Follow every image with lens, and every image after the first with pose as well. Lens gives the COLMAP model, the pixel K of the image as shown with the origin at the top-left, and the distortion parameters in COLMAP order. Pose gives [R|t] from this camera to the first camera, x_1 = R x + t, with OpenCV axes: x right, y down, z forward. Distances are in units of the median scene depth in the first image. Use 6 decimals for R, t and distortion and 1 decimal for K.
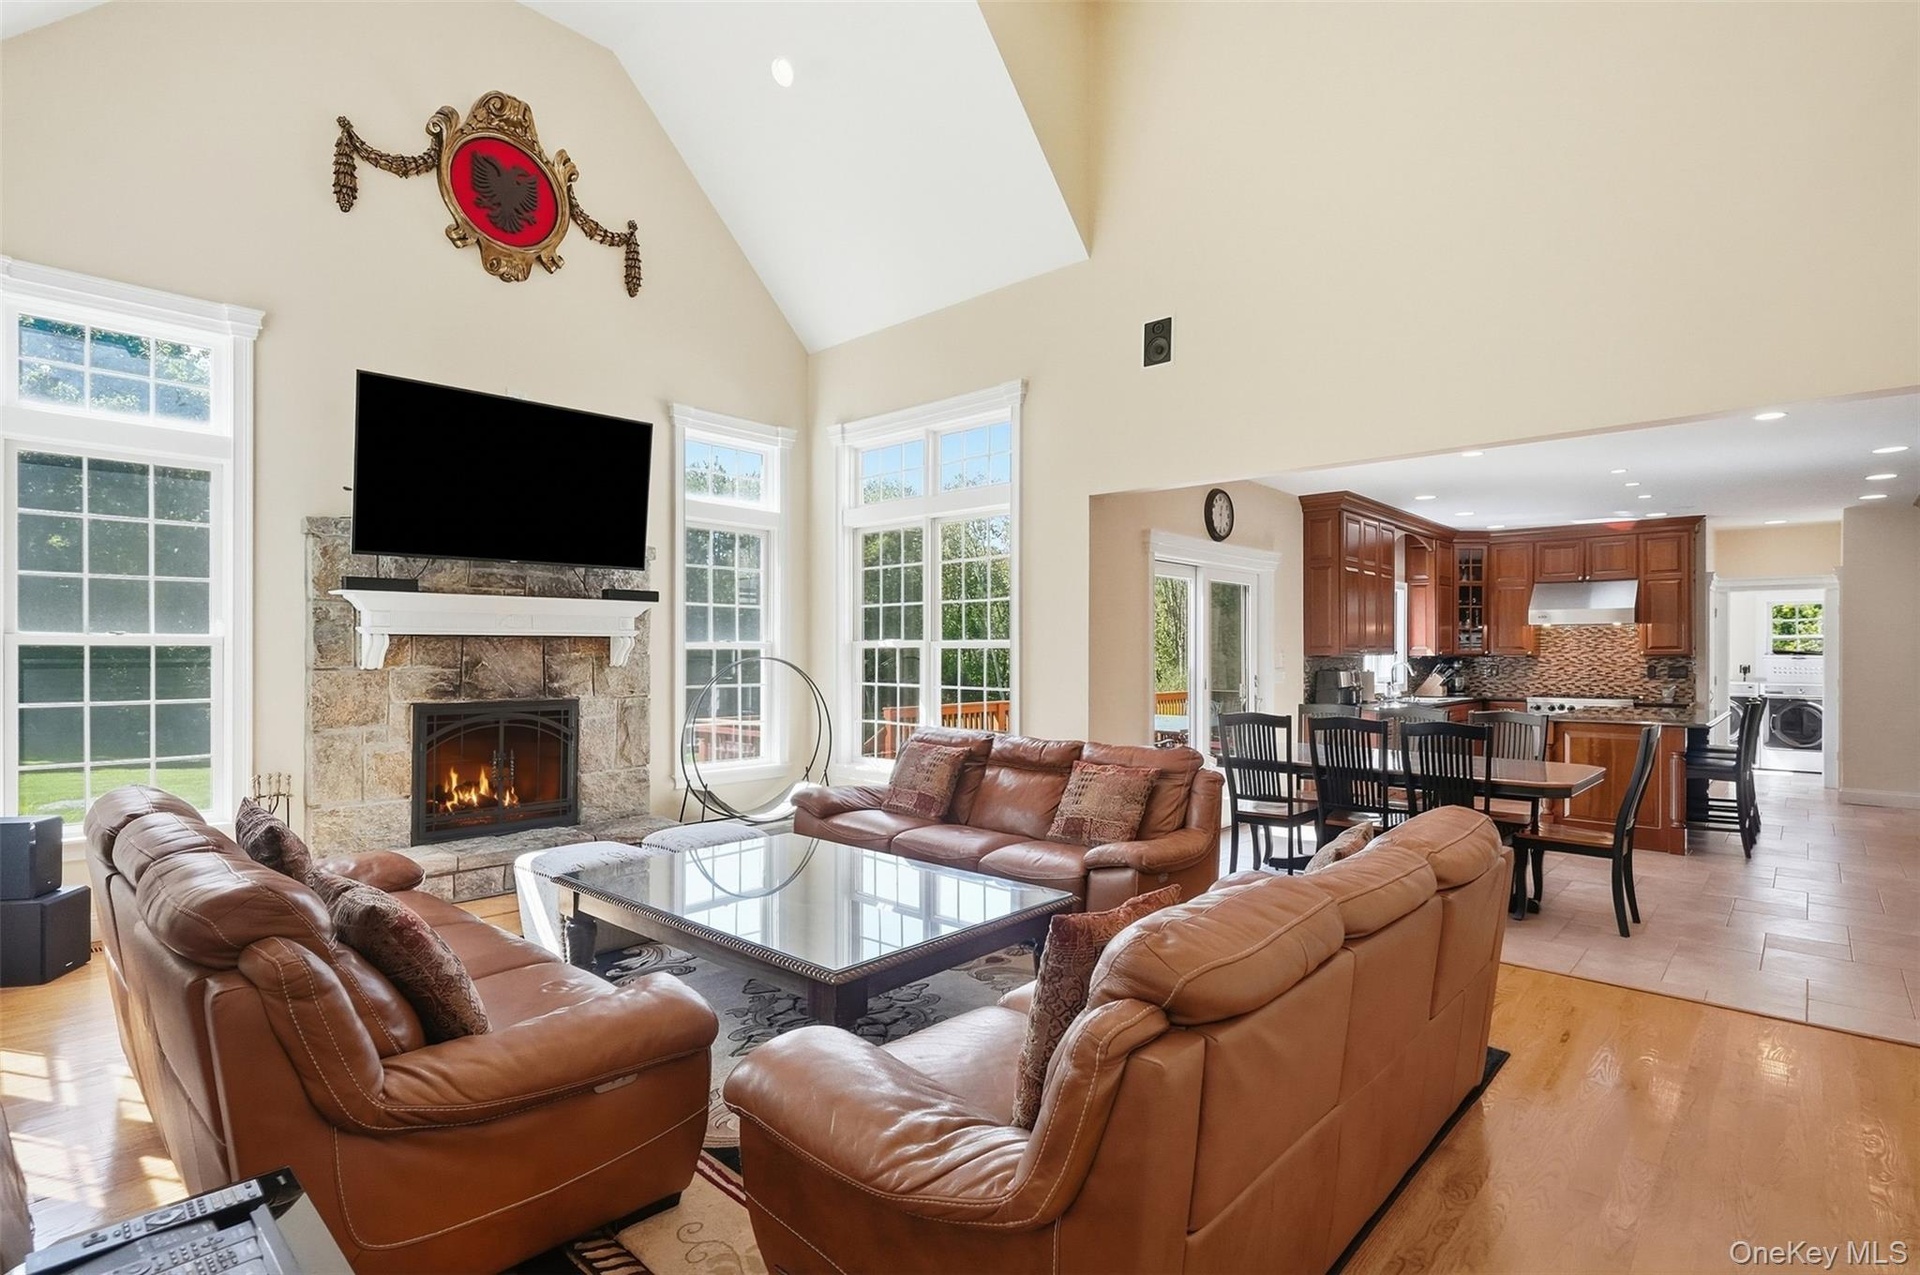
lens RADIAL K [[933.6, 0, 960.0], [0, 933.6, 639.5], [0, 0, 1]] dist [0.000512, 0.001006]
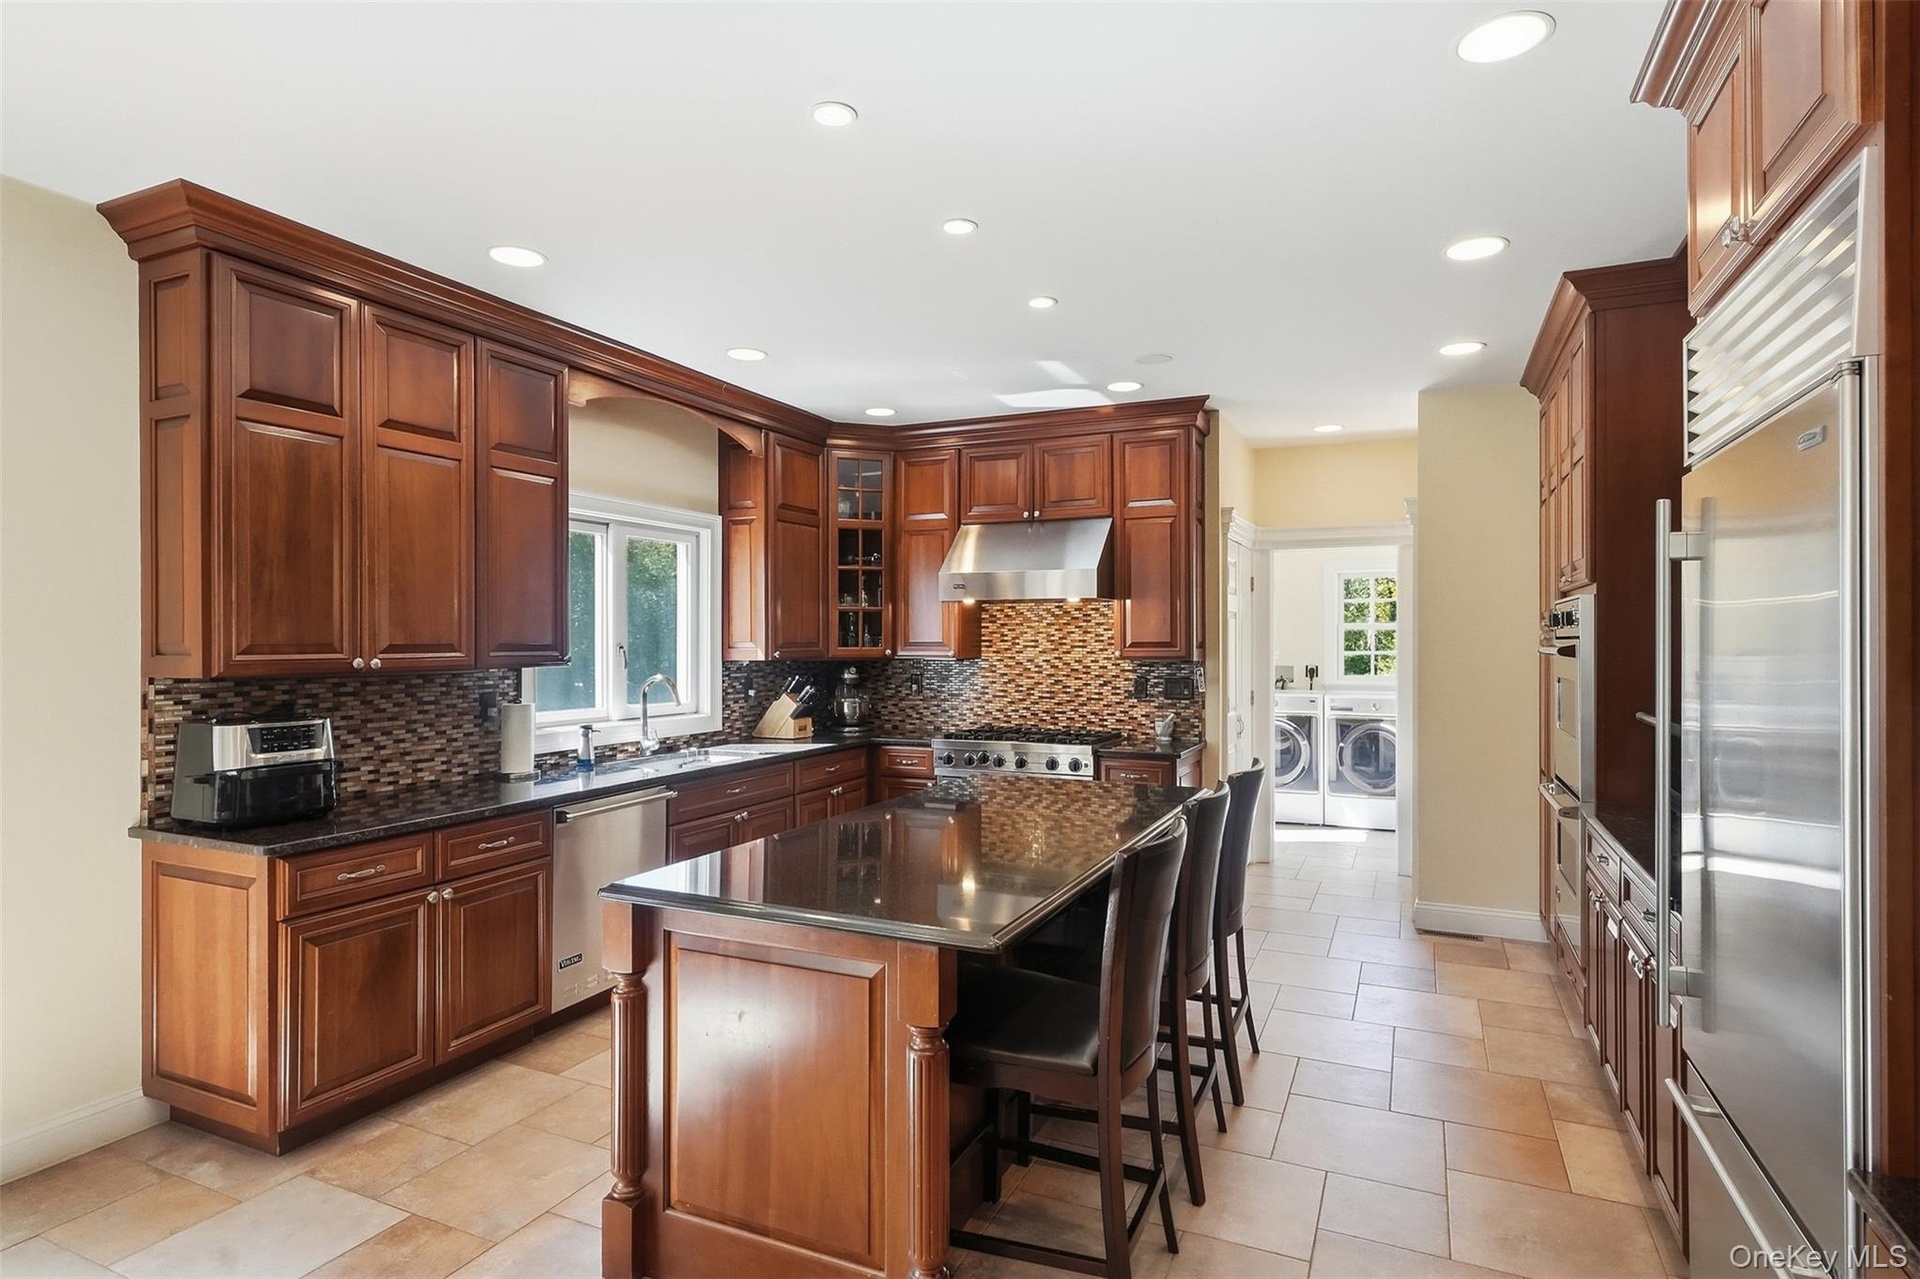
lens RADIAL K [[999.4, 0, 959.4], [0, 999.4, 636.7], [0, 0, 1]] dist [-0.004341, -0.000218]
pose [[0.951780, -0.000922, 0.306780, 0.443880], [-0.002026, 0.999955, 0.009291, -0.000540], [-0.306775, -0.009464, 0.951735, 0.457297]]
